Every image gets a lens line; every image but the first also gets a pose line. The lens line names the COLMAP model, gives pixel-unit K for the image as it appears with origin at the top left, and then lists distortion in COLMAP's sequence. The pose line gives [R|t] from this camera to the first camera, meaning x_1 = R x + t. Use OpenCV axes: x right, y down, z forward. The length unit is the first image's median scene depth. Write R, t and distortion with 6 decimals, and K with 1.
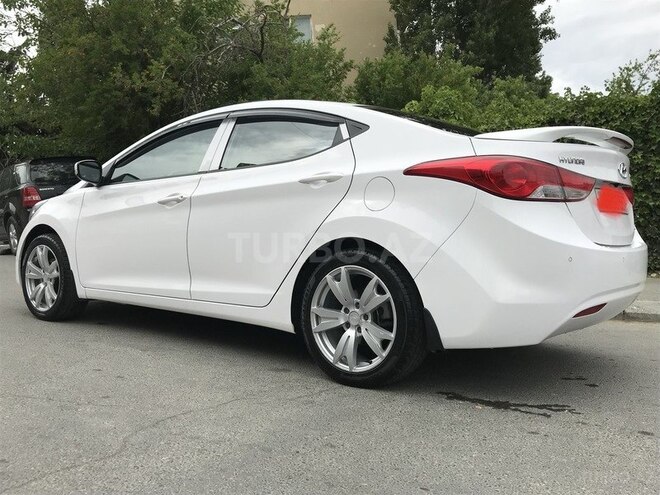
lens RADIAL K [[618.4, 0, 331.5], [0, 618.4, 245.8], [0, 0, 1]] dist [0.009548, 0.000000]
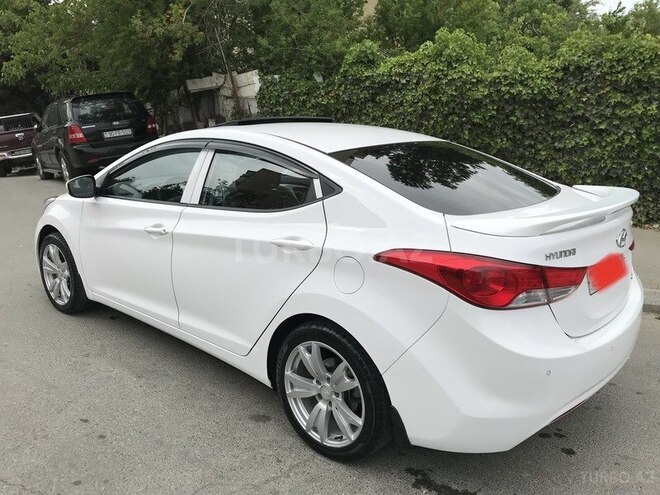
lens RADIAL K [[542.5, 0, 329.2], [0, 542.5, 247.0], [0, 0, 1]] dist [0.008320, -0.003042]
pose [[0.997904, 0.001556, -0.064695, 0.076419], [0.011441, 0.979721, 0.200041, -0.219813], [0.063694, -0.200362, 0.977649, 0.158193]]
